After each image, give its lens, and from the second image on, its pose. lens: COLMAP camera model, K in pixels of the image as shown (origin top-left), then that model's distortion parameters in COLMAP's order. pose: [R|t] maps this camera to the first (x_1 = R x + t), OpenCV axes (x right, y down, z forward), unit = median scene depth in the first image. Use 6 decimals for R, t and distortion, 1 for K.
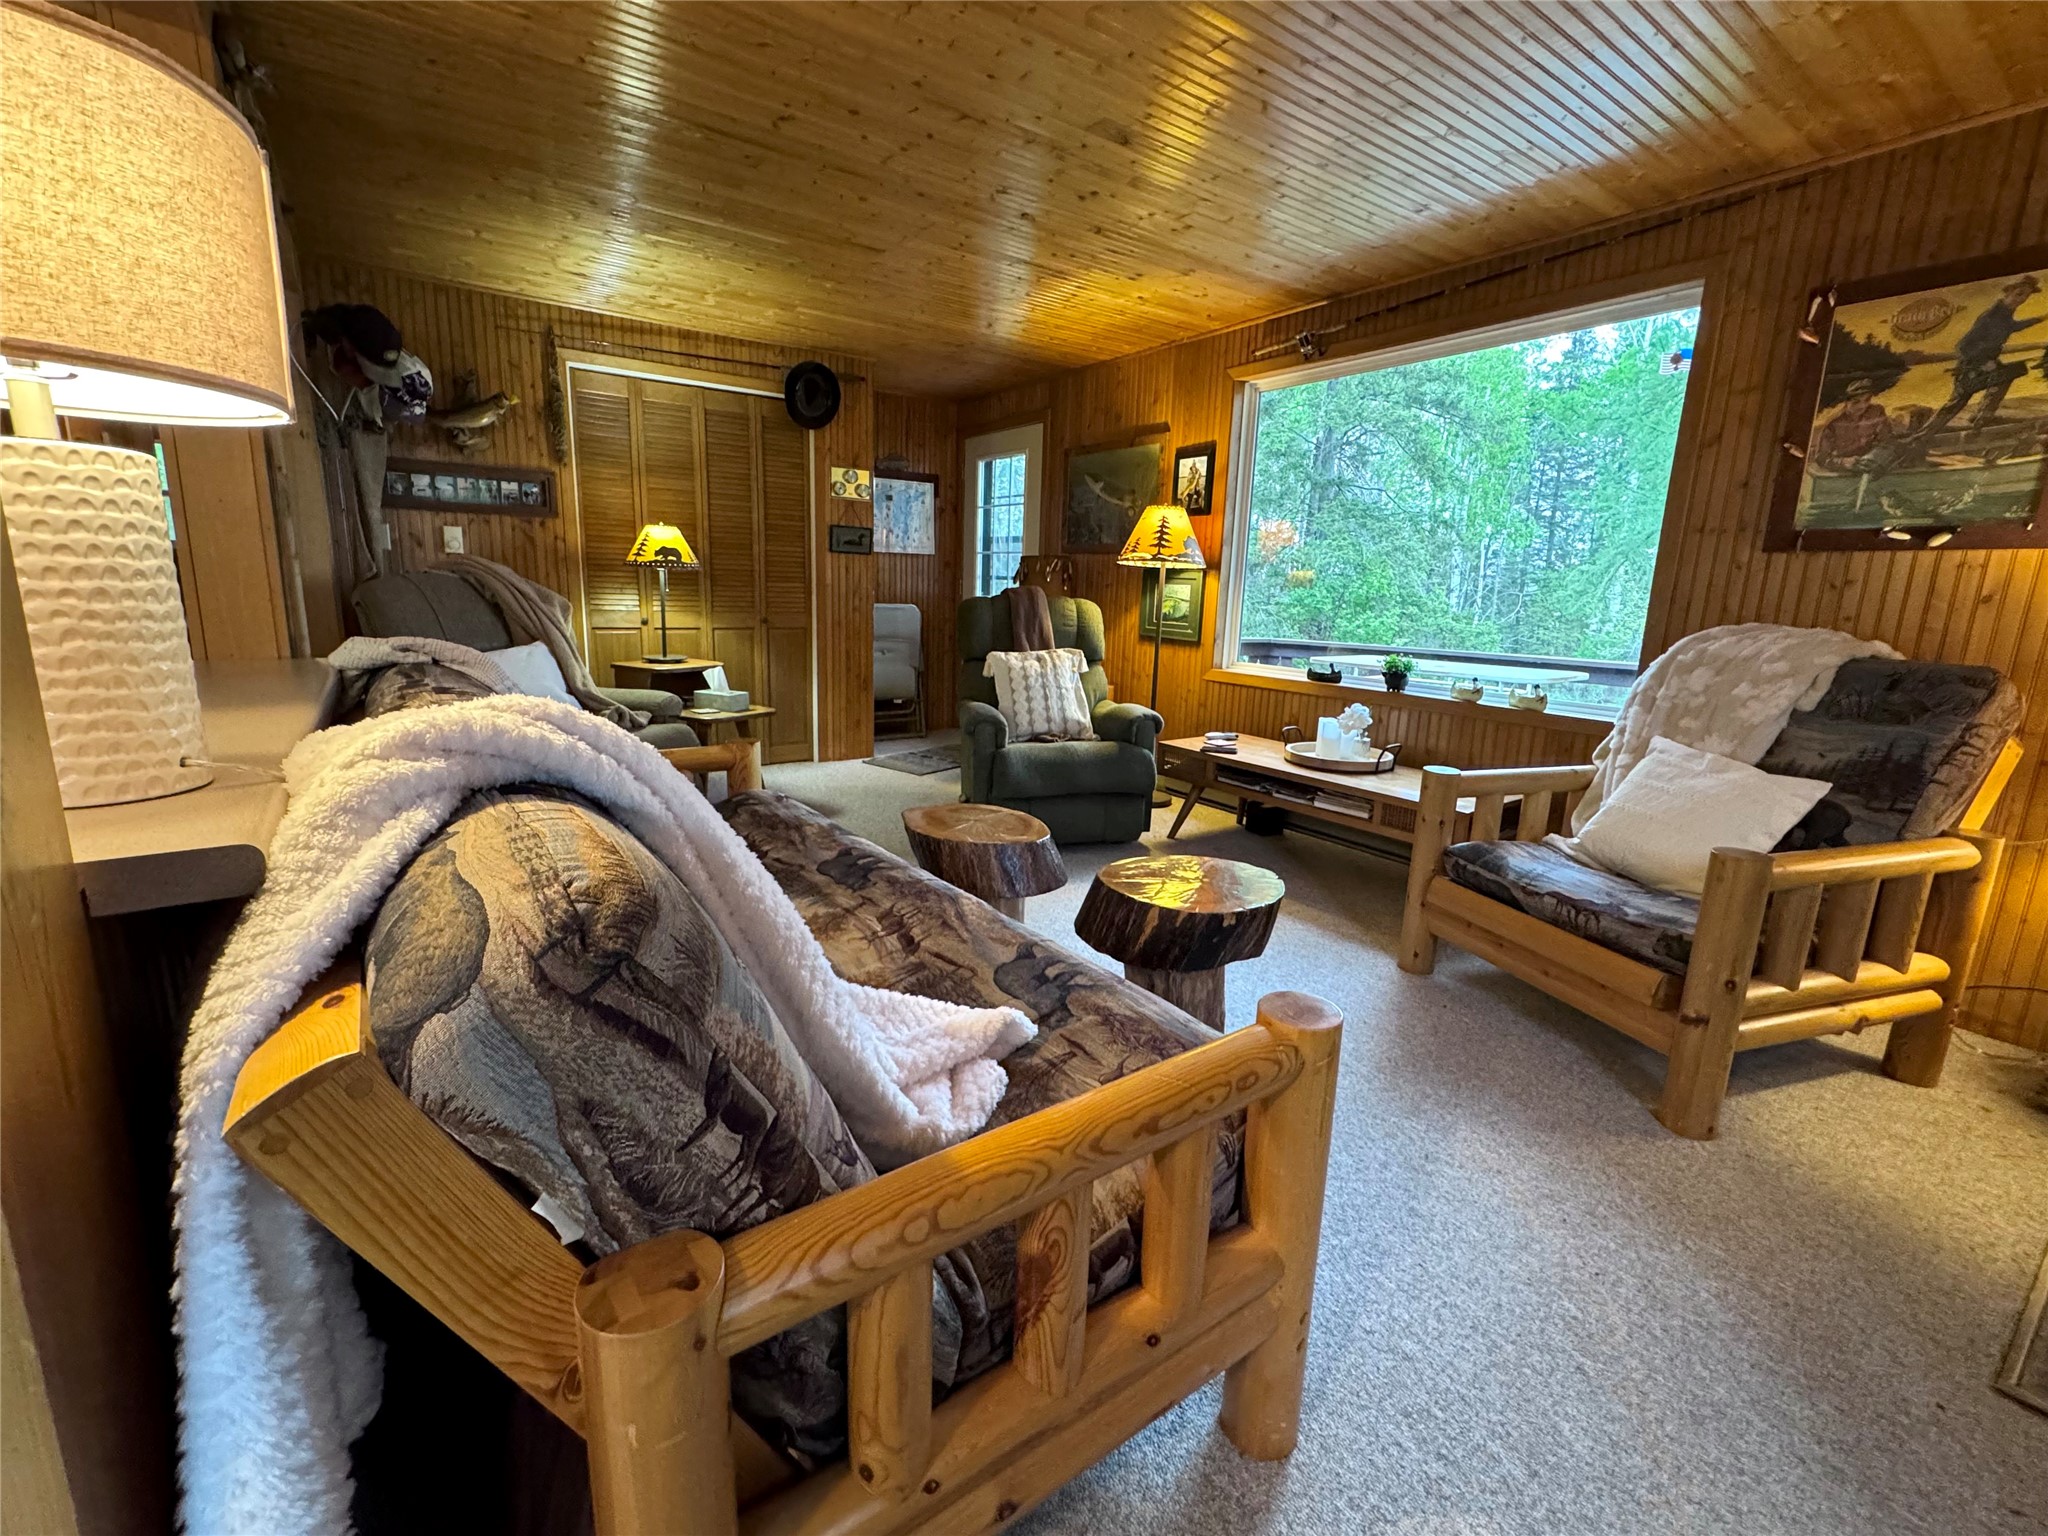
lens RADIAL K [[869.8, 0, 1021.4], [0, 869.8, 762.0], [0, 0, 1]] dist [0.001060, -0.000972]
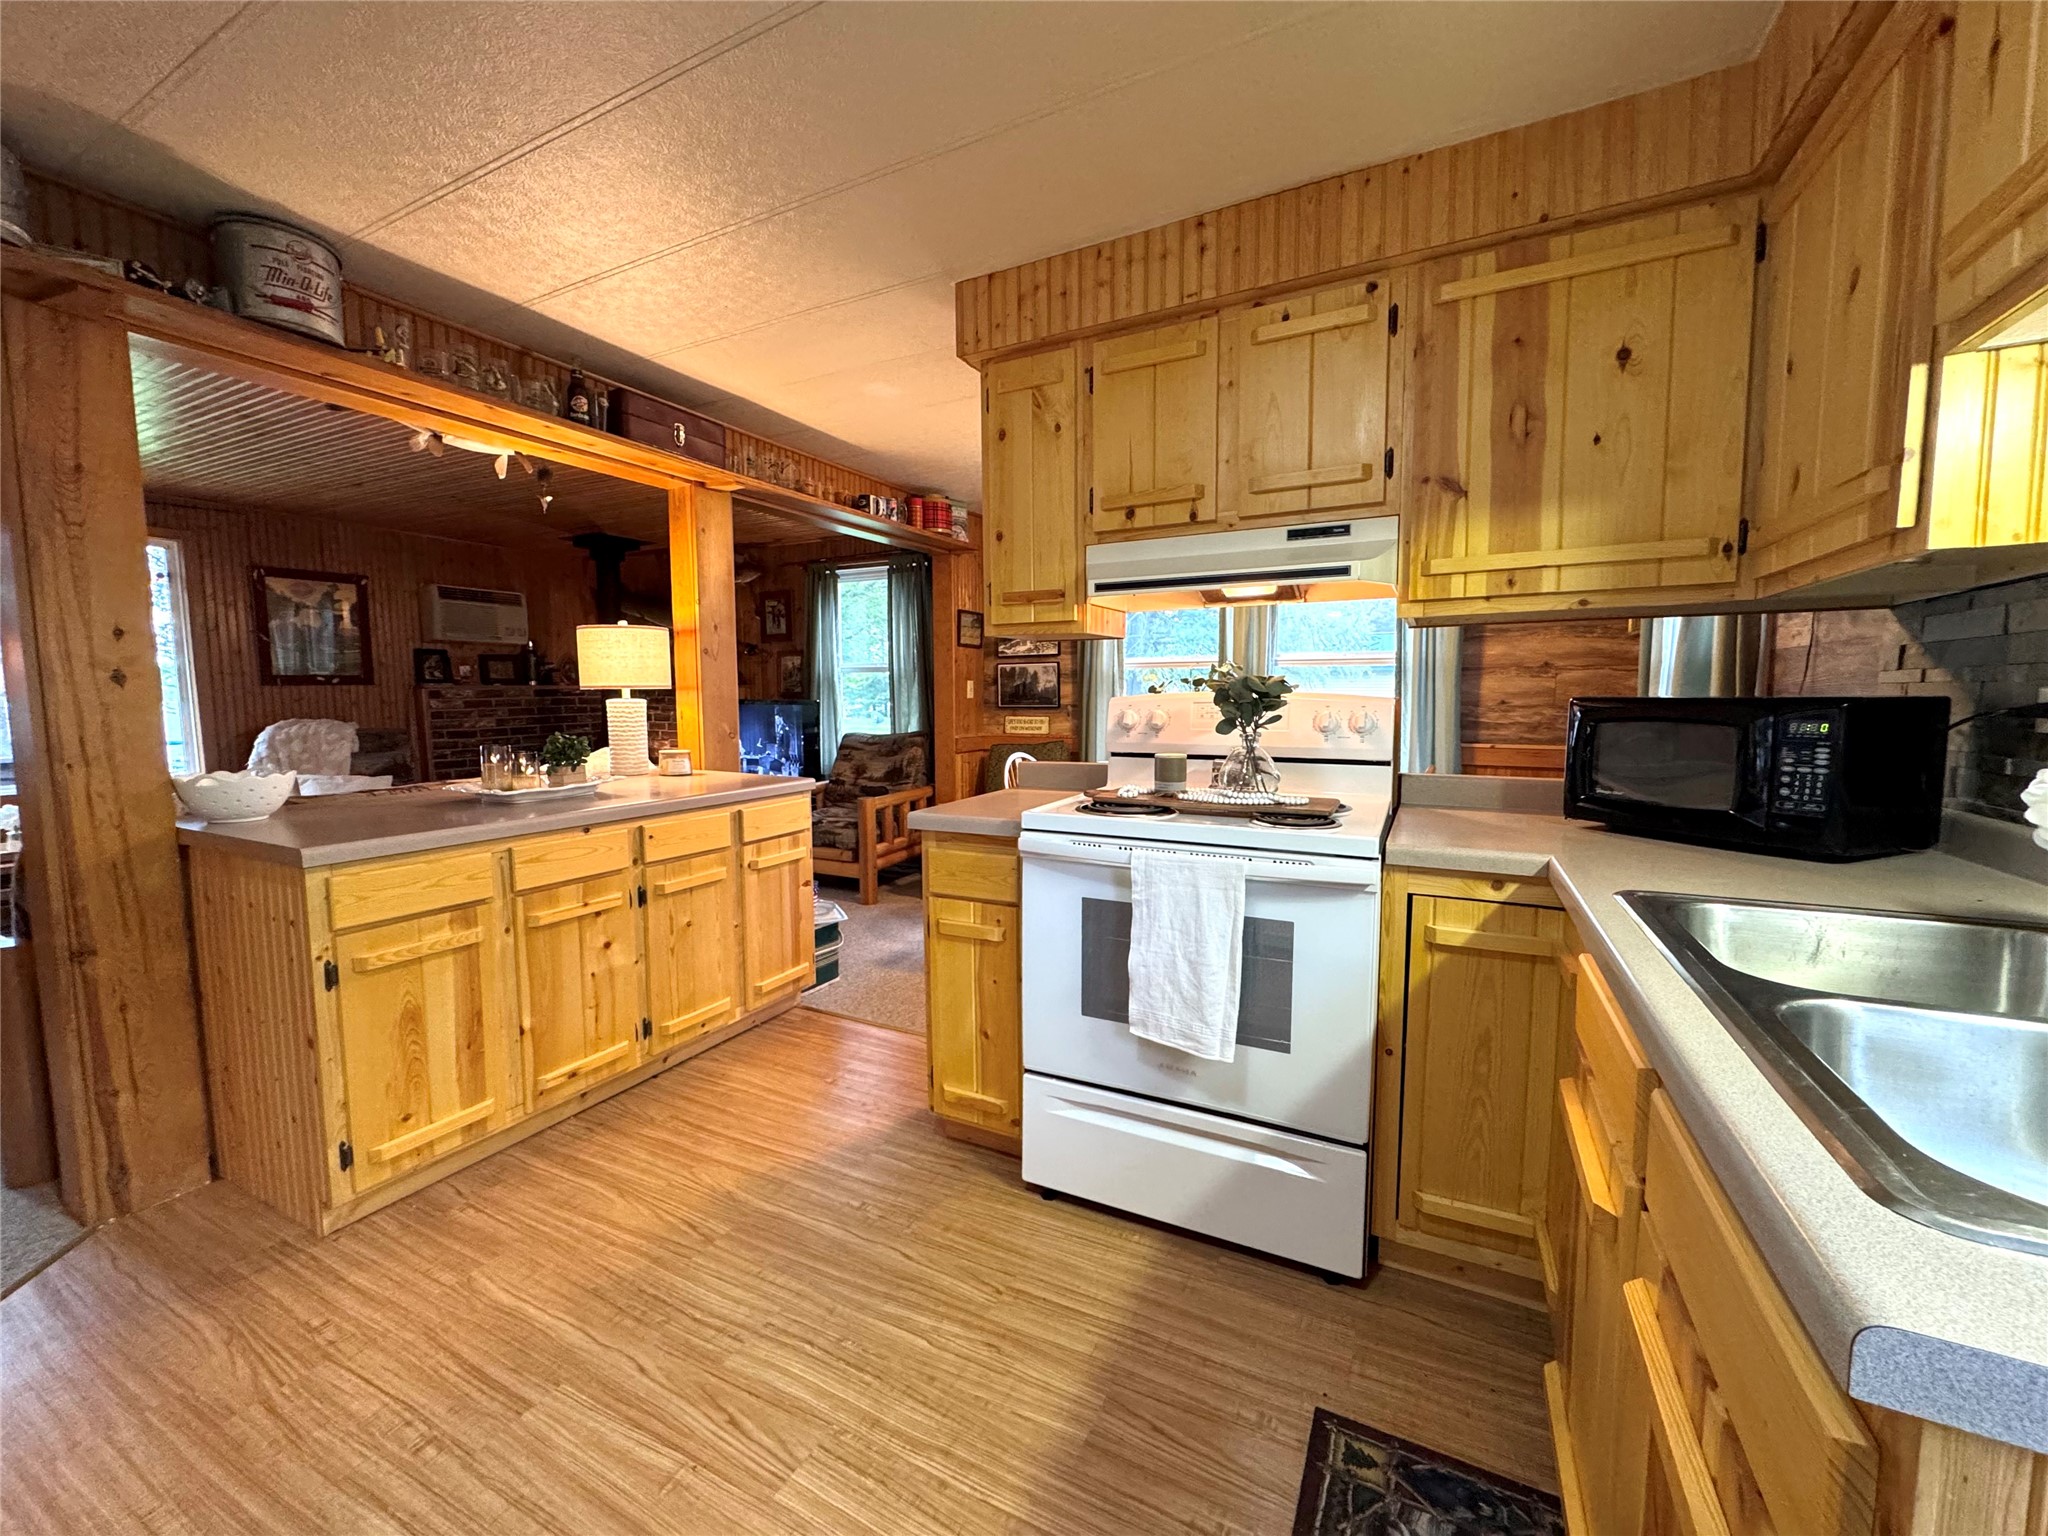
lens RADIAL K [[814.7, 0, 1030.2], [0, 814.7, 762.8], [0, 0, 1]] dist [-0.001179, 0.000152]
pose [[-0.469918, -0.109674, 0.875870, -1.090327], [0.165601, 0.963680, 0.209517, -0.106868], [-0.867037, 0.243500, -0.434689, 0.198631]]
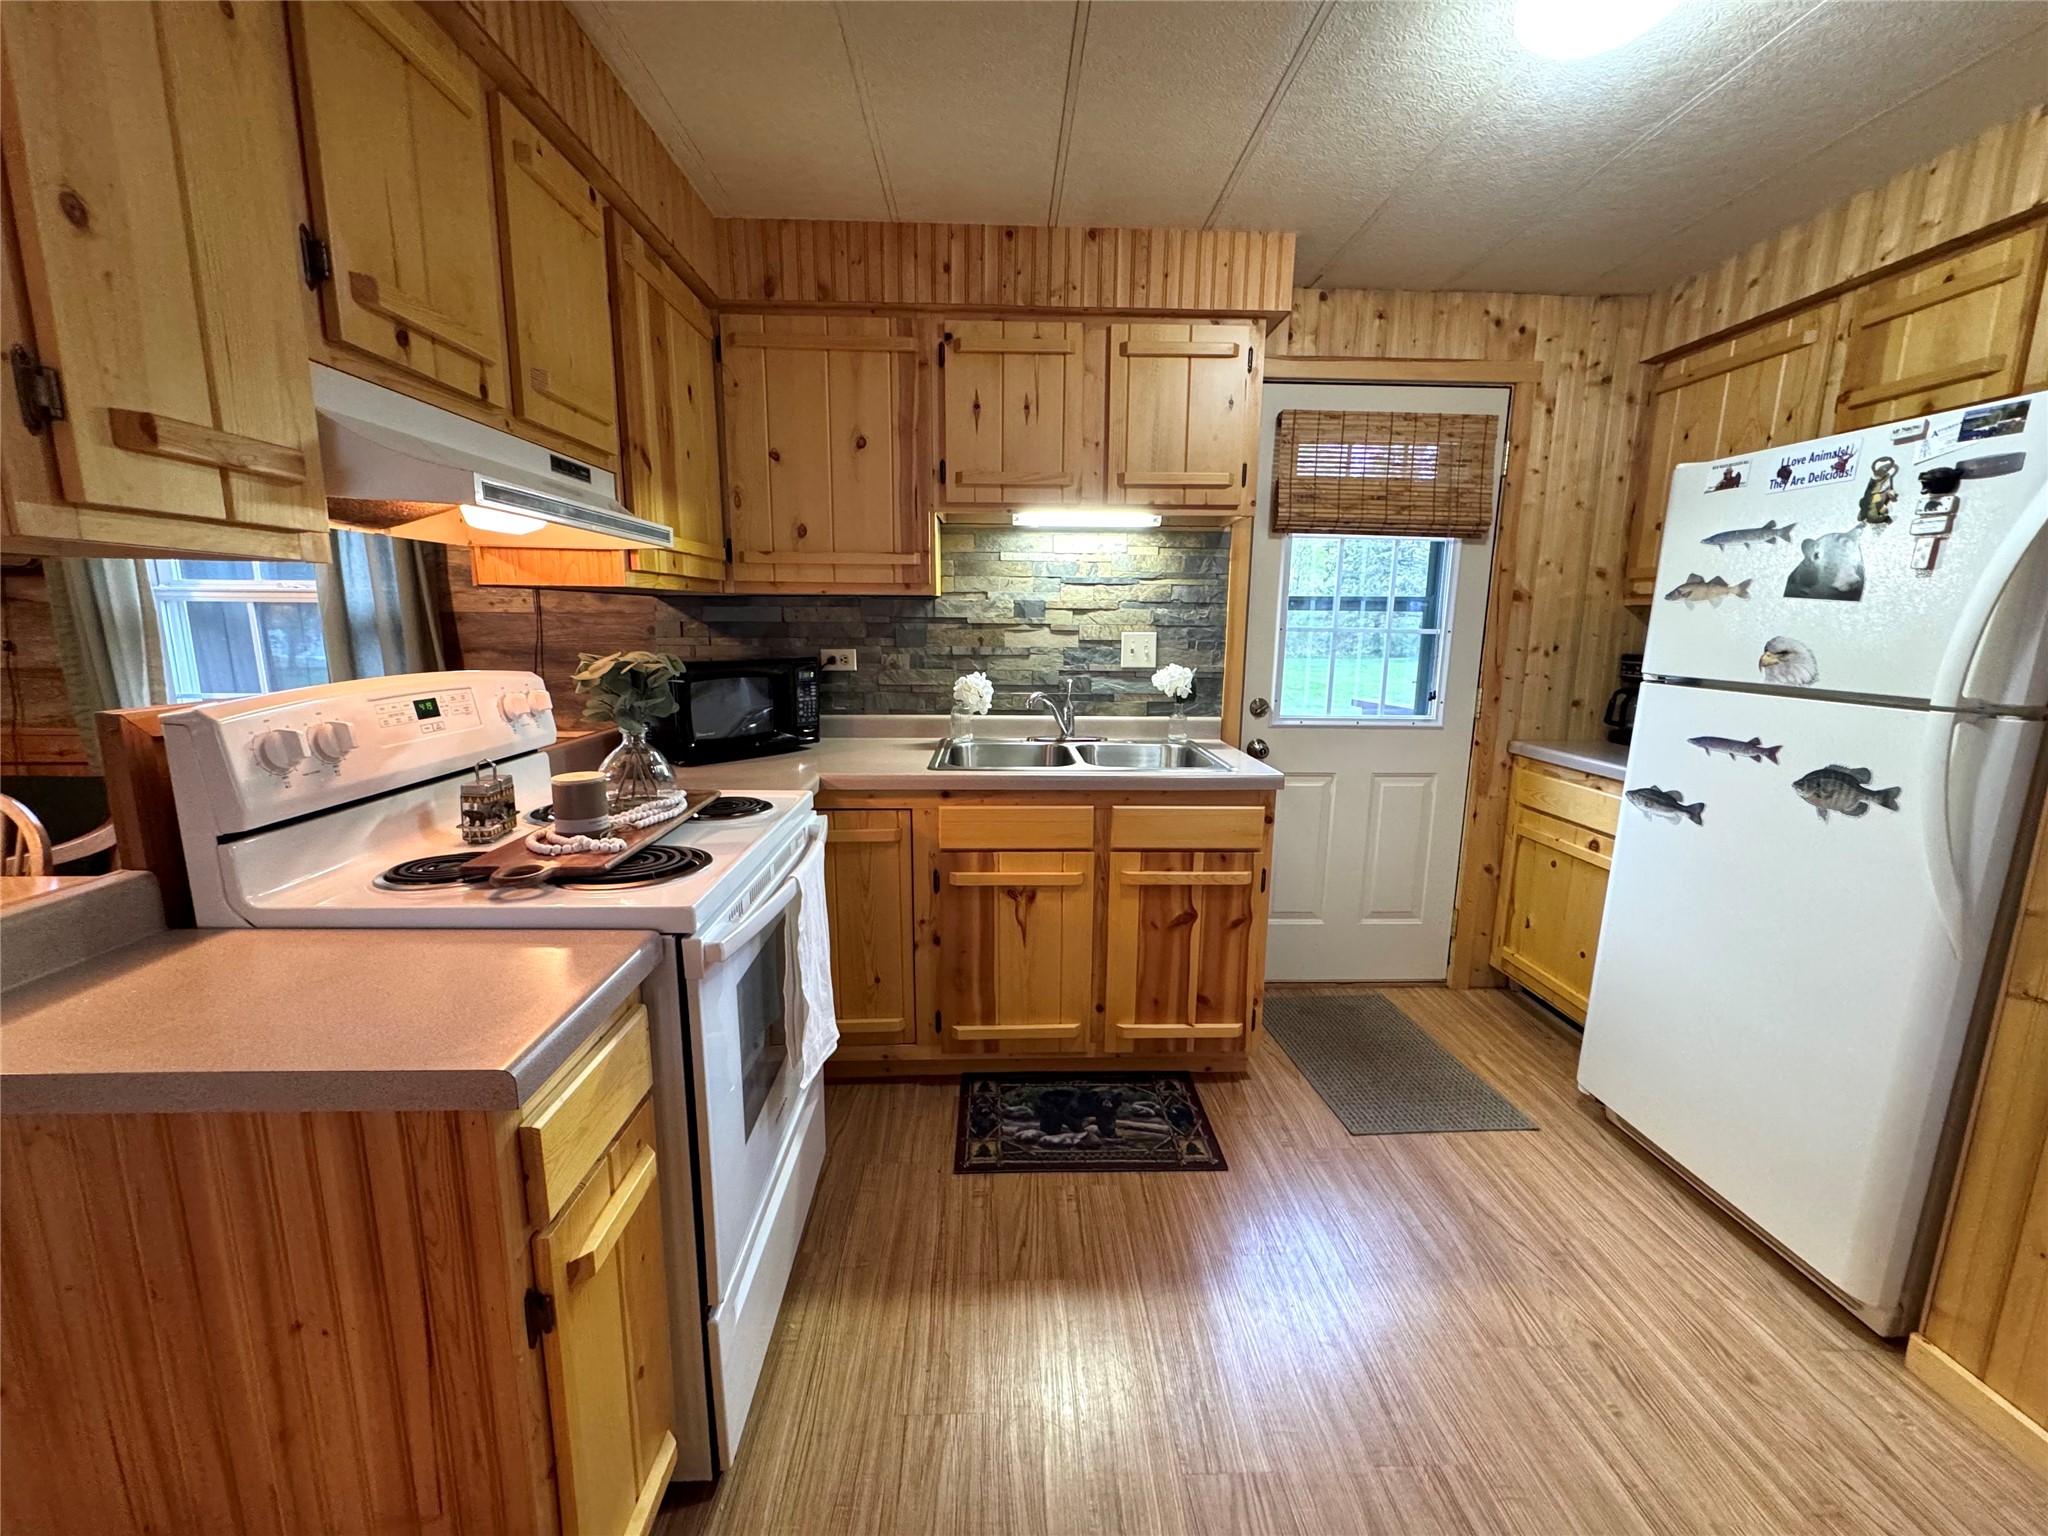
lens RADIAL K [[814.7, 0, 1025.2], [0, 814.7, 764.8], [0, 0, 1]] dist [-0.001179, 0.000152]
pose [[-0.543595, 0.105891, -0.832641, -0.511885], [-0.197524, 0.948011, 0.249517, -0.115093], [0.815775, 0.300103, -0.494418, 0.213830]]
